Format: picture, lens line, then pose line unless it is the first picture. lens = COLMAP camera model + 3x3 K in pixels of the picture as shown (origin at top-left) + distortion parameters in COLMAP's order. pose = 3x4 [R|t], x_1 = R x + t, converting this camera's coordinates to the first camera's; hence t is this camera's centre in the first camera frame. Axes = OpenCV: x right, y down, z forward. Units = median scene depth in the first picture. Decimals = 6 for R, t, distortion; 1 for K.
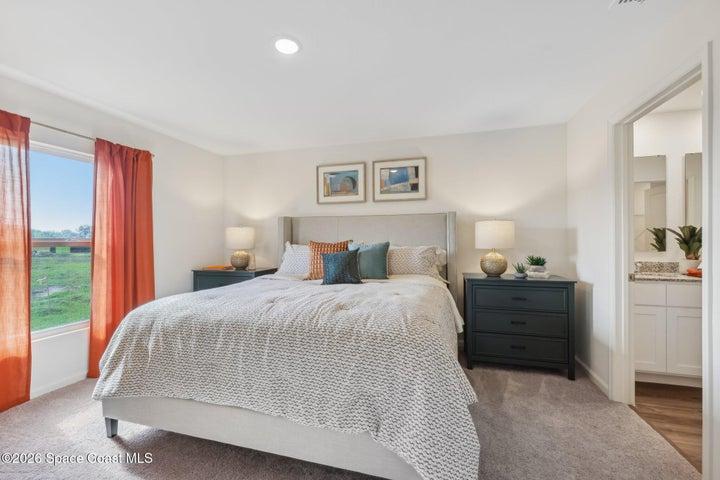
lens RADIAL K [[296.1, 0, 364.8], [0, 296.1, 240.5], [0, 0, 1]] dist [0.002945, -0.001938]
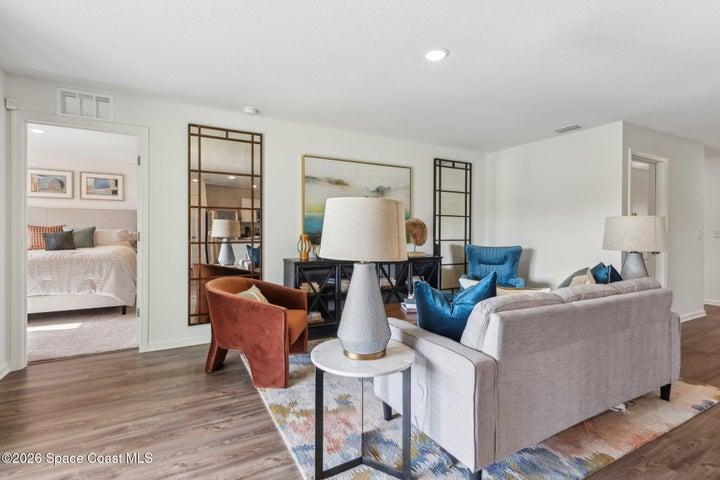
lens RADIAL K [[339.9, 0, 352.7], [0, 339.9, 231.1], [0, 0, 1]] dist [0.007754, -0.004112]
pose [[0.721239, 0.011207, 0.692596, -0.165258], [-0.007868, 0.999937, -0.007986, 0.027179], [-0.692642, 0.000311, 0.721282, -1.139040]]
